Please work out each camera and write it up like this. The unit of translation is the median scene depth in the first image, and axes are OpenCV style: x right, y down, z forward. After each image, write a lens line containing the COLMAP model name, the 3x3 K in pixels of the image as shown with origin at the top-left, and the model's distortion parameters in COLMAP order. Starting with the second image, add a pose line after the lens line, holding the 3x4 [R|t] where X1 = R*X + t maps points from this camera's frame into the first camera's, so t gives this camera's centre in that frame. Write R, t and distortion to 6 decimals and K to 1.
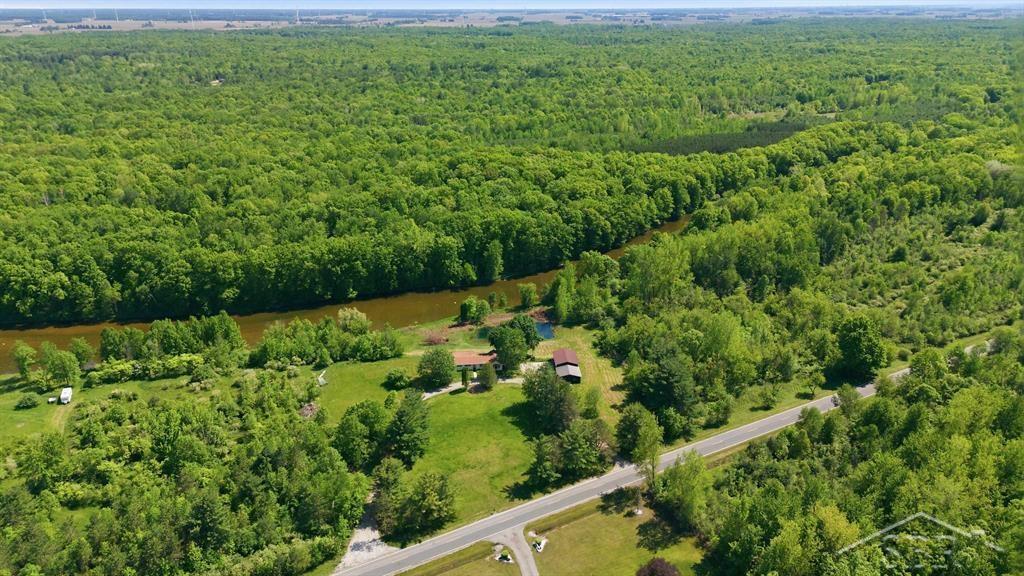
lens RADIAL K [[750.5, 0, 510.5], [0, 750.5, 292.9], [0, 0, 1]] dist [0.067321, -0.061891]
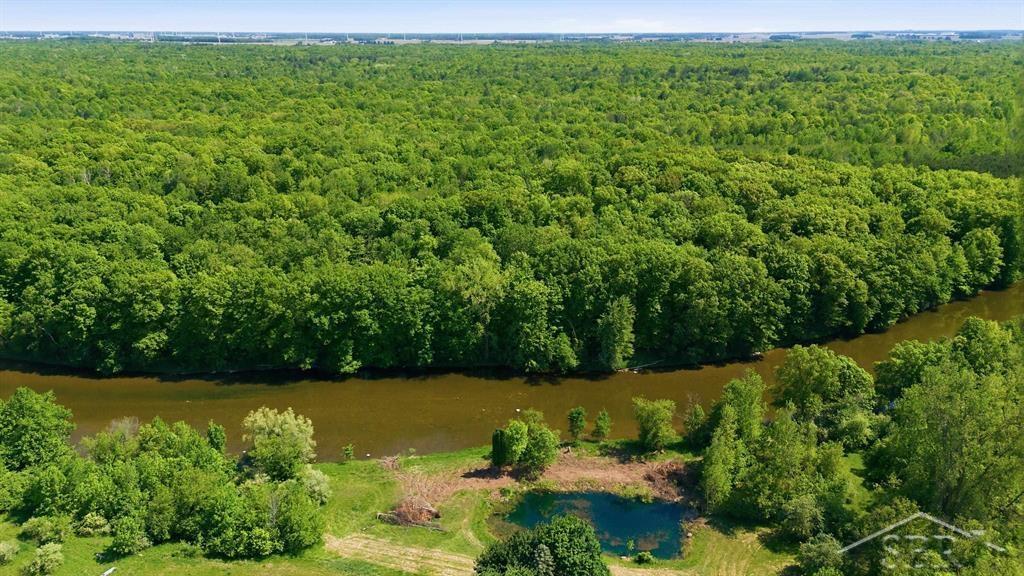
lens RADIAL K [[750.5, 0, 510.5], [0, 750.5, 292.9], [0, 0, 1]] dist [0.067321, -0.061891]
pose [[0.944410, 0.110777, -0.309545, 0.060454], [-0.119407, 0.992804, -0.009012, -0.051405], [0.306319, 0.045472, 0.950842, 0.408837]]
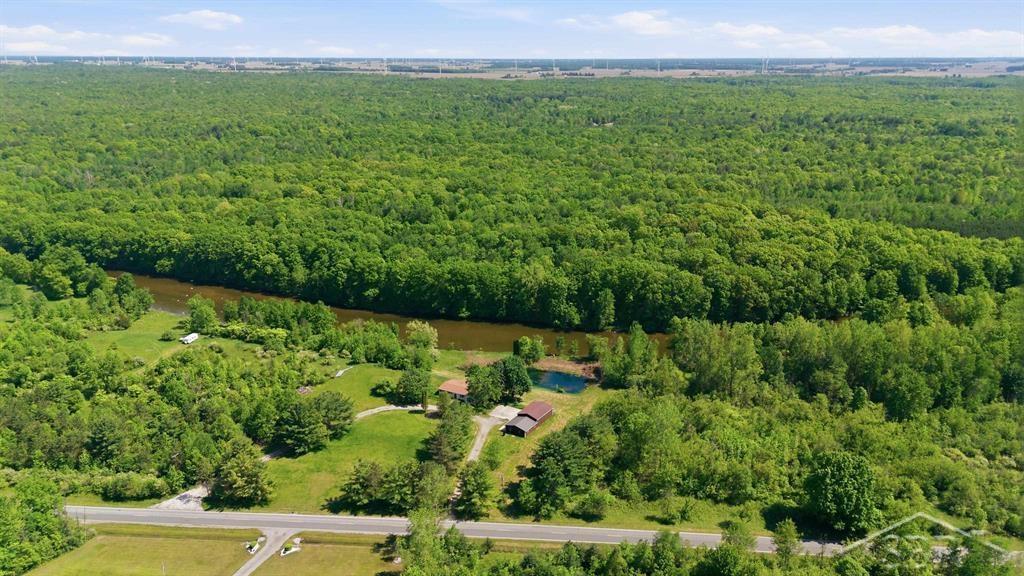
lens RADIAL K [[750.5, 0, 510.5], [0, 750.5, 292.9], [0, 0, 1]] dist [0.067321, -0.061891]
pose [[0.826529, 0.174382, -0.535202, 0.344552], [-0.205023, 0.978754, 0.002279, -0.036369], [0.524229, 0.107845, 0.844721, 0.098882]]
